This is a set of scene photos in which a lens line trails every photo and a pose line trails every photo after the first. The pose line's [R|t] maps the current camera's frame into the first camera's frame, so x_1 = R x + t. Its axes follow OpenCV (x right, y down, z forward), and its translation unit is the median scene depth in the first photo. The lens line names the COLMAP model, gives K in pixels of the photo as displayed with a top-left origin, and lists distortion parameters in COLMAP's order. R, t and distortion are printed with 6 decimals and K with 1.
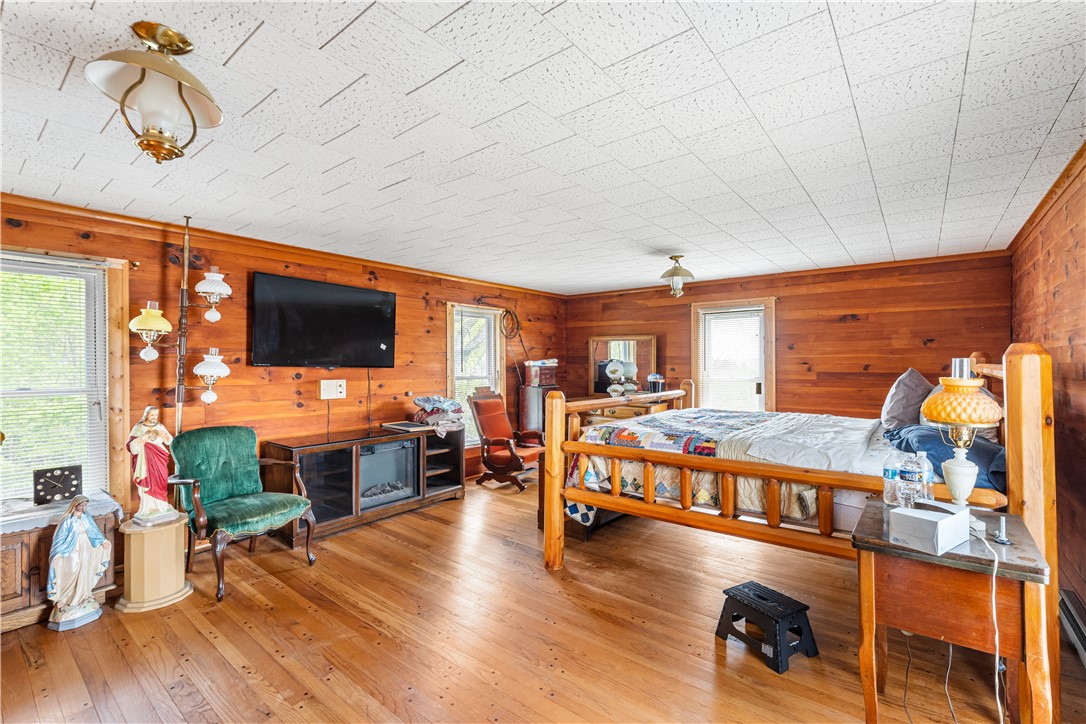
lens RADIAL K [[480.1, 0, 548.7], [0, 480.1, 353.1], [0, 0, 1]] dist [-0.005649, 0.000258]
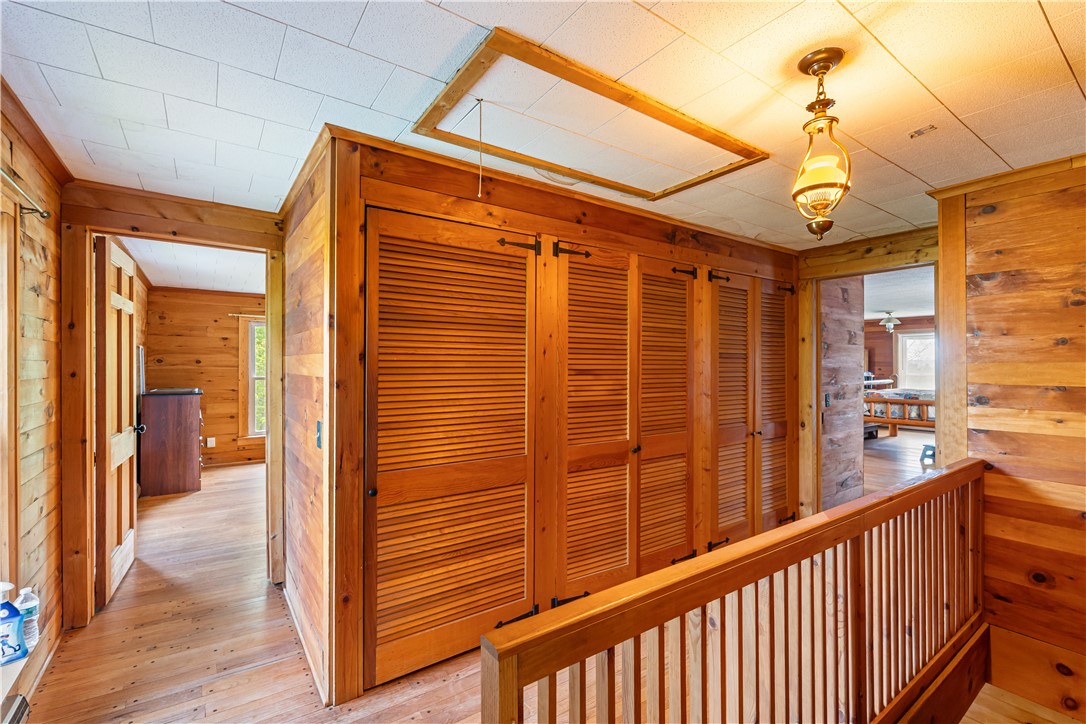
lens RADIAL K [[480.1, 0, 548.7], [0, 480.1, 353.1], [0, 0, 1]] dist [-0.005649, 0.000258]
pose [[0.961125, -0.002273, -0.276104, -0.820980], [0.001522, 0.999995, -0.002933, -0.039990], [0.276109, 0.002399, 0.961123, -1.956011]]
